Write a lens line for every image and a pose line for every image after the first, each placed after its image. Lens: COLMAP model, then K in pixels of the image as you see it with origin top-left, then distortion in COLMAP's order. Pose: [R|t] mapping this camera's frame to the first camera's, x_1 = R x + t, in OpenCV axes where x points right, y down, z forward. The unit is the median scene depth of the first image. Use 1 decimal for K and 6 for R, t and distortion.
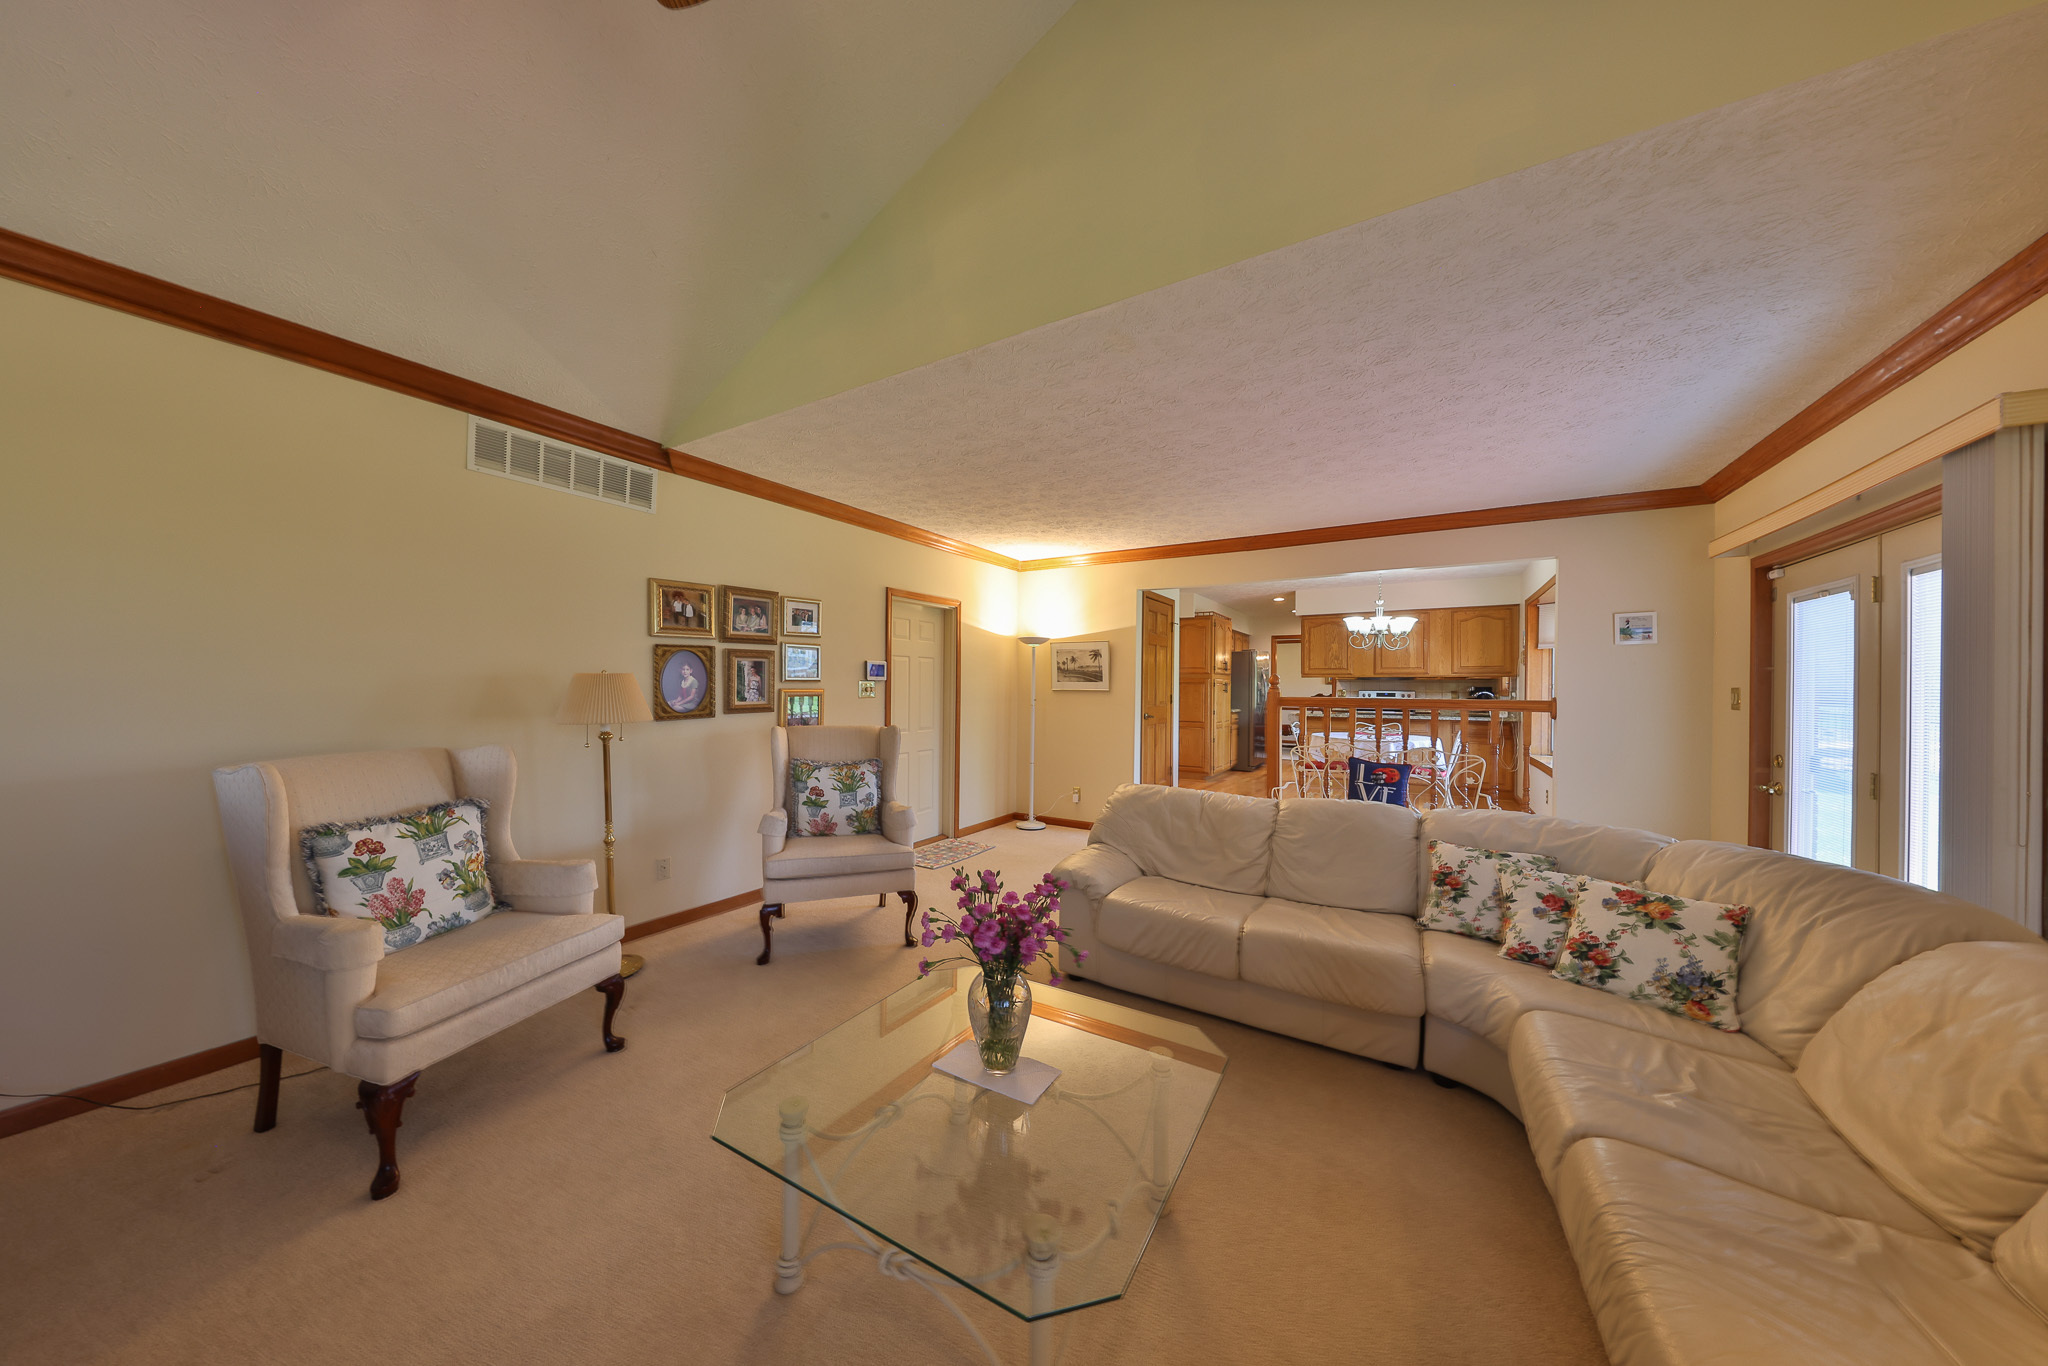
lens RADIAL K [[633.0, 0, 1023.3], [0, 633.0, 683.6], [0, 0, 1]] dist [-0.011115, -0.000305]
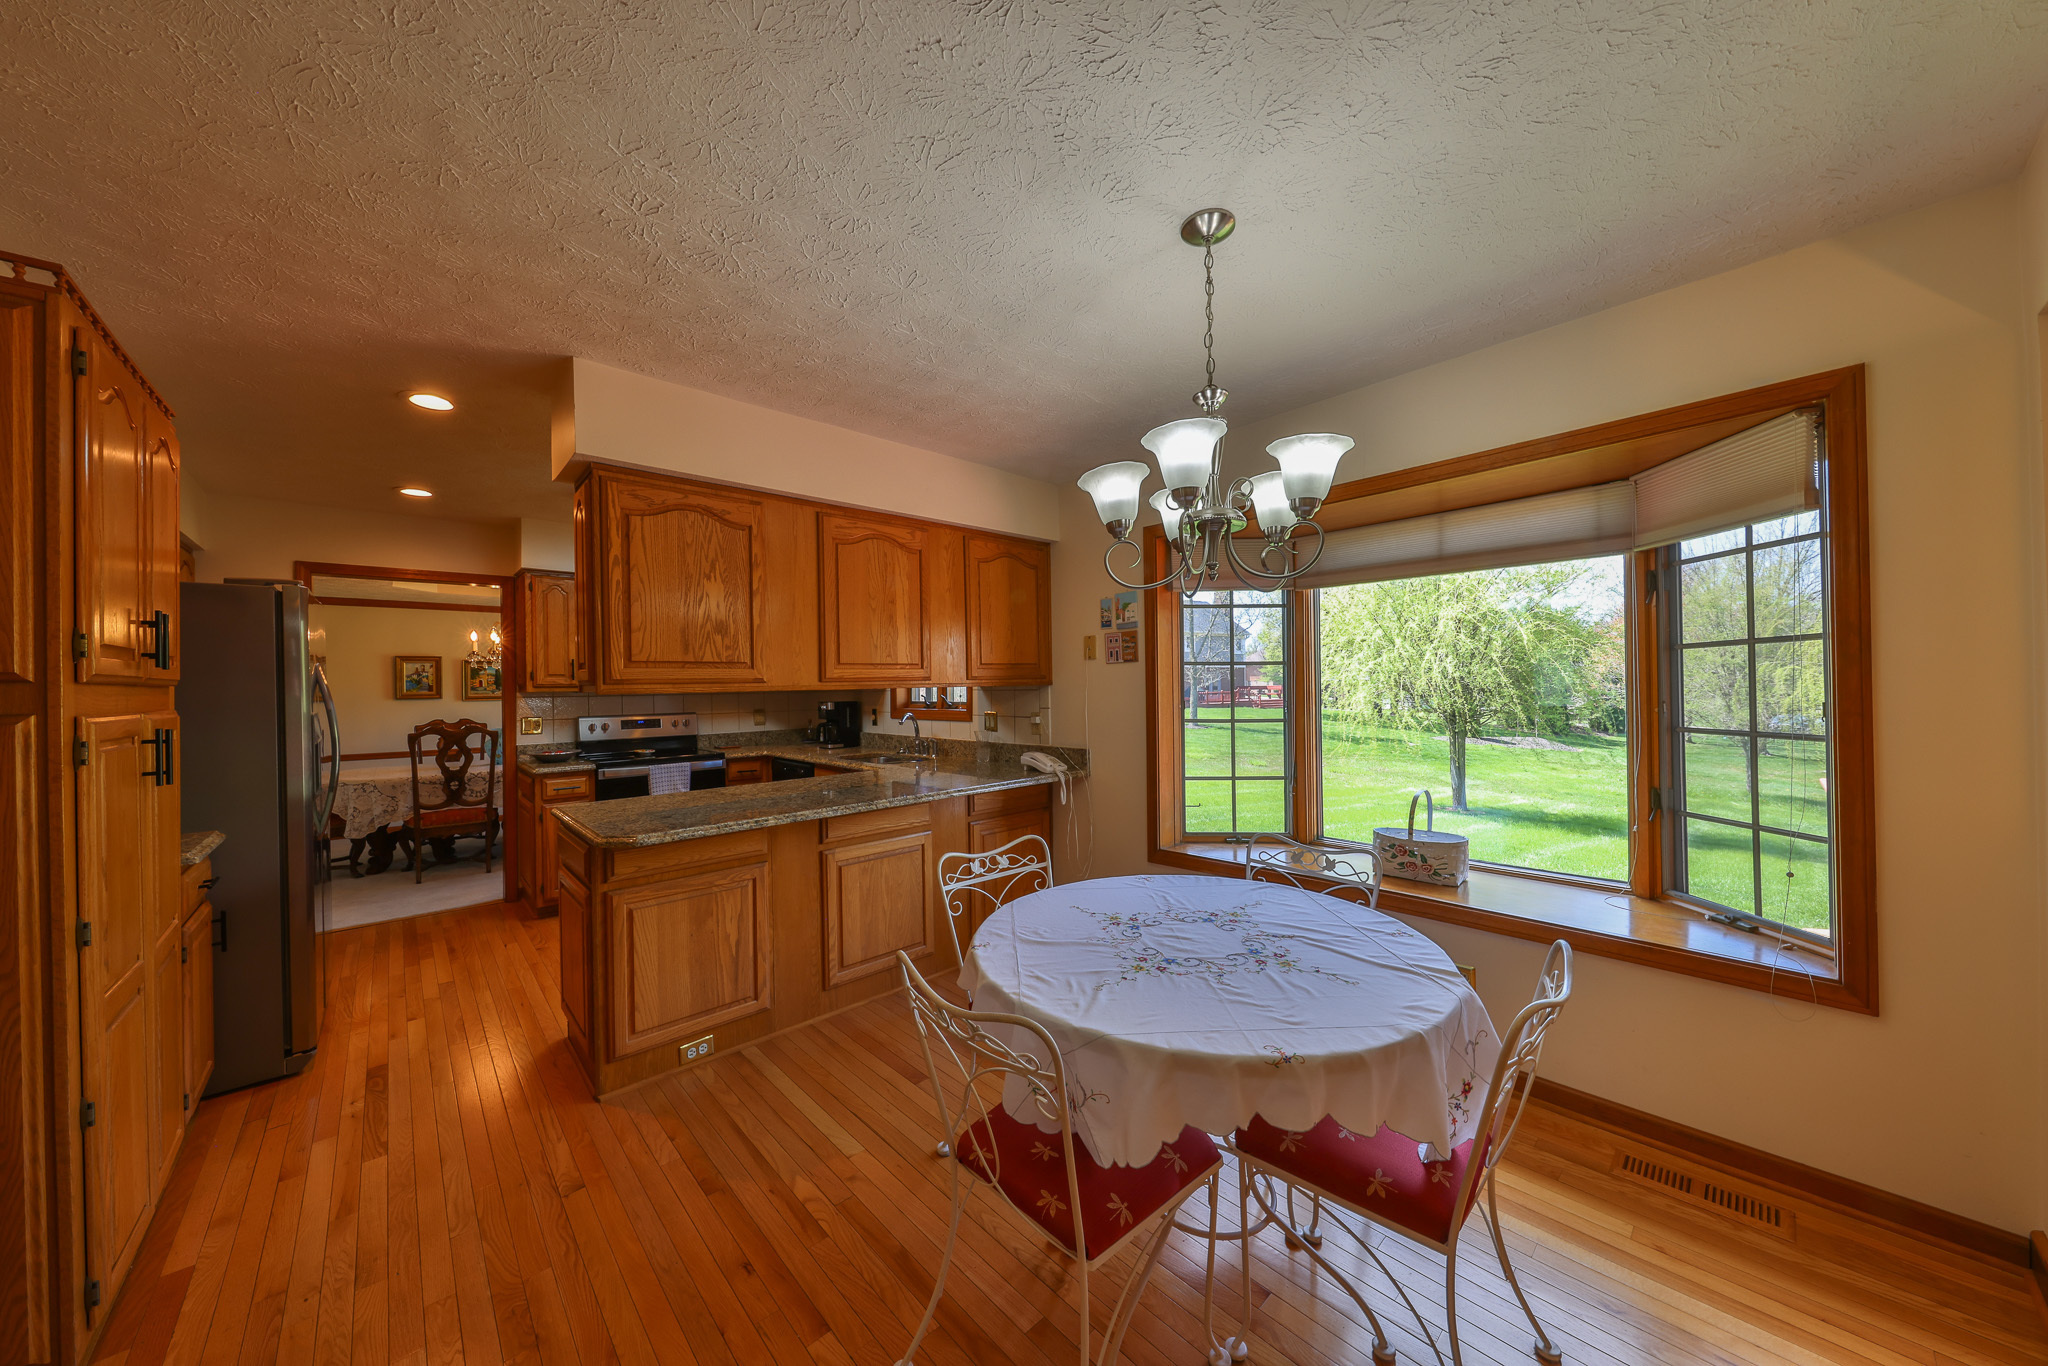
lens RADIAL K [[685.6, 0, 1026.8], [0, 685.6, 681.1], [0, 0, 1]] dist [-0.002964, -0.000264]
pose [[0.275301, -0.005352, 0.961343, 0.447786], [0.013018, 0.999914, 0.001838, -0.027193], [-0.961270, 0.012008, 0.275347, 1.568291]]
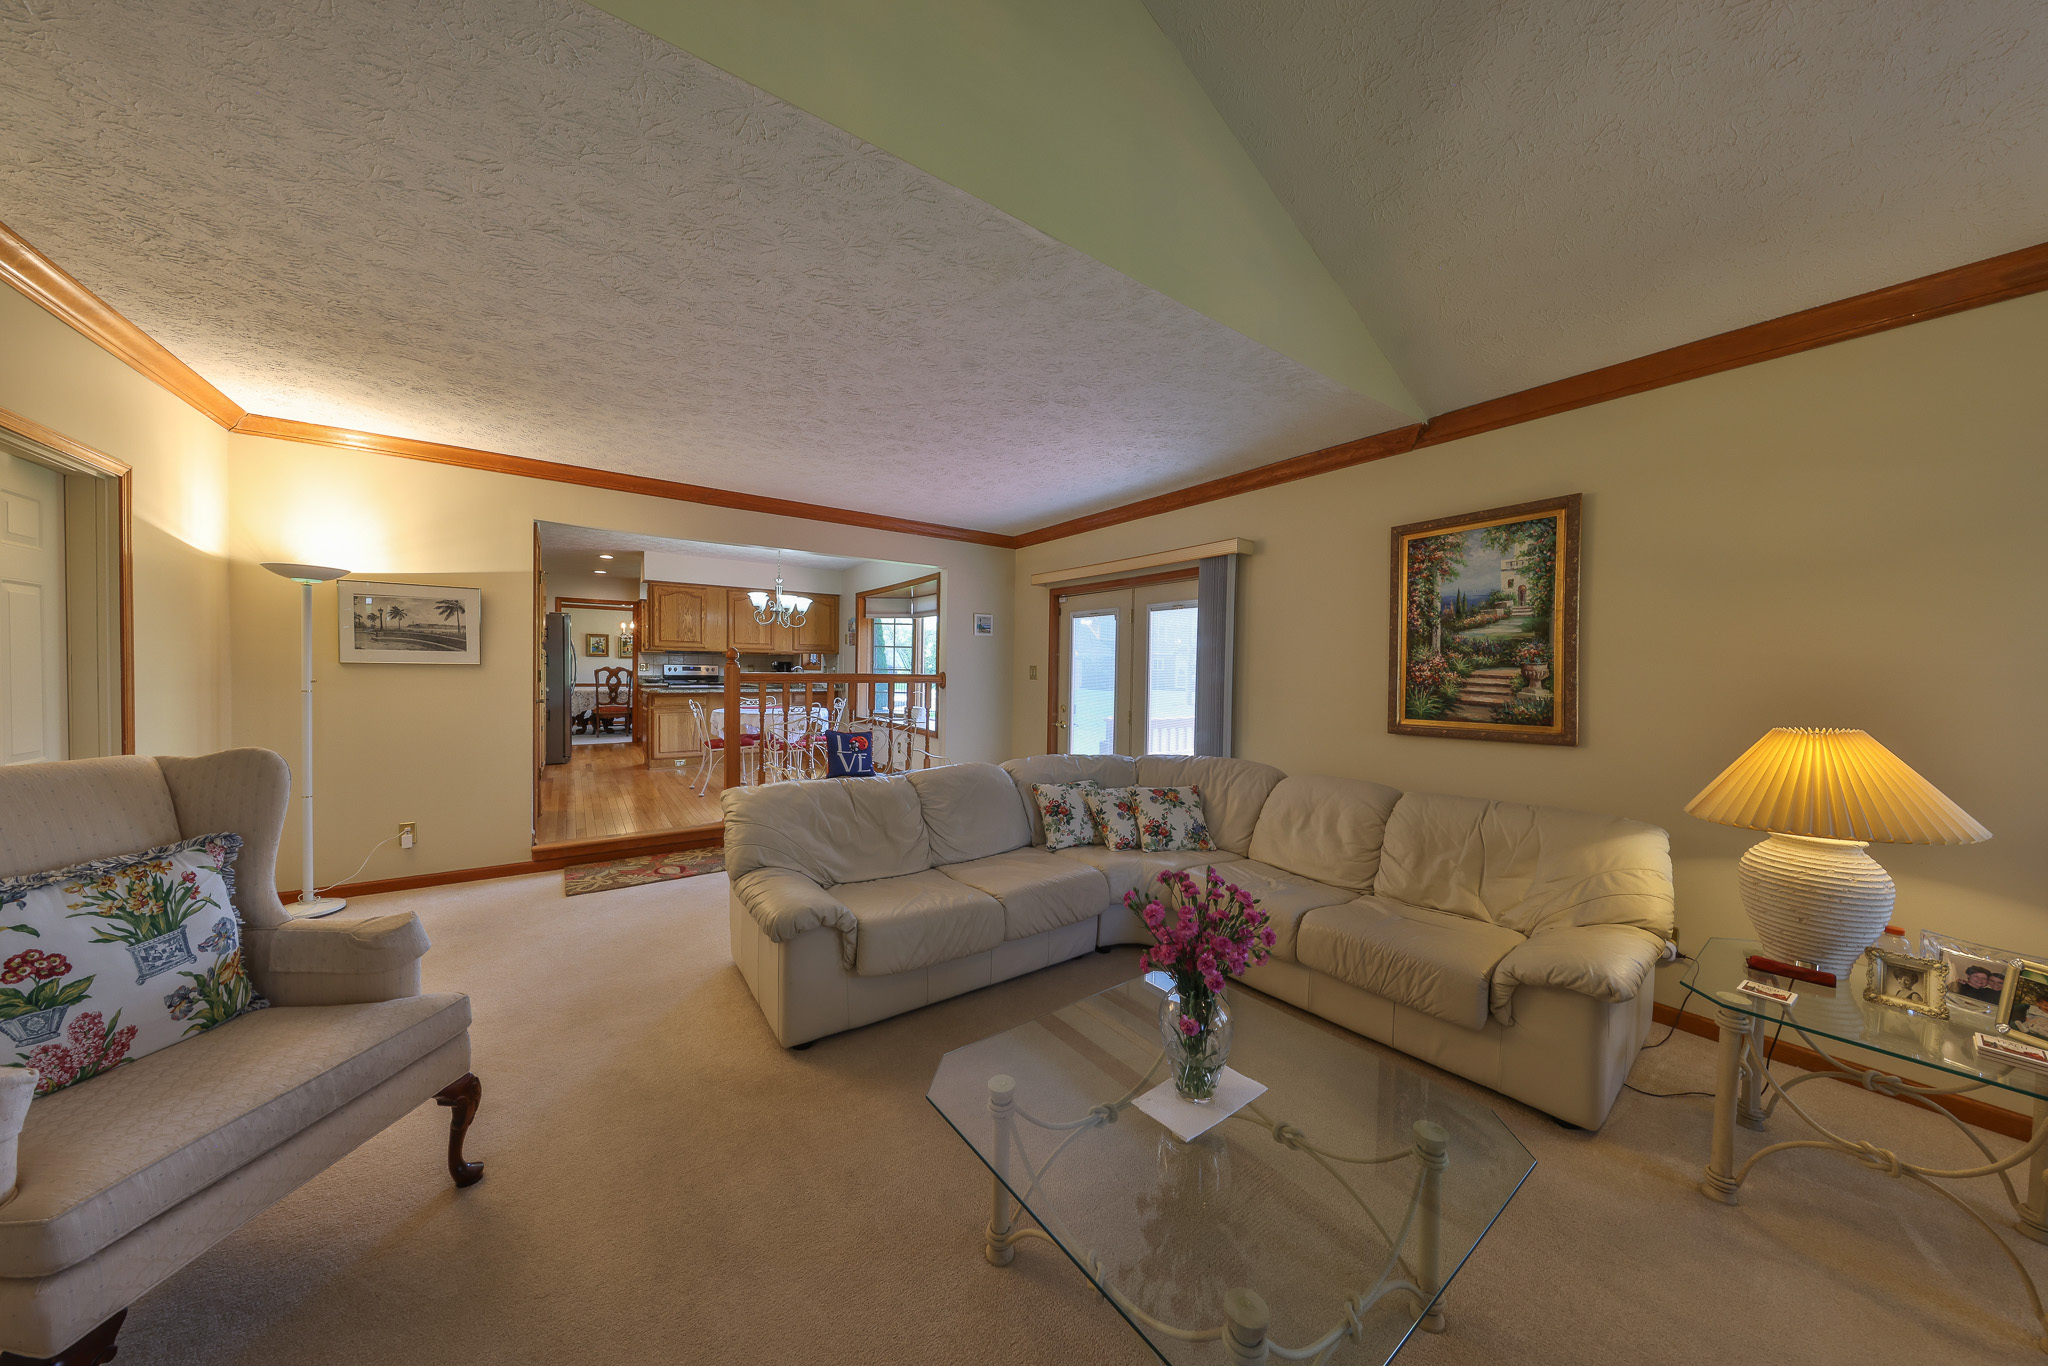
lens RADIAL K [[633.0, 0, 1023.2], [0, 633.0, 685.6], [0, 0, 1]] dist [-0.011115, -0.000305]
pose [[0.393580, -0.026069, 0.918921, -0.364779], [-0.016975, 0.999221, 0.035617, 0.000090], [-0.919134, -0.029617, 0.392831, 0.341095]]
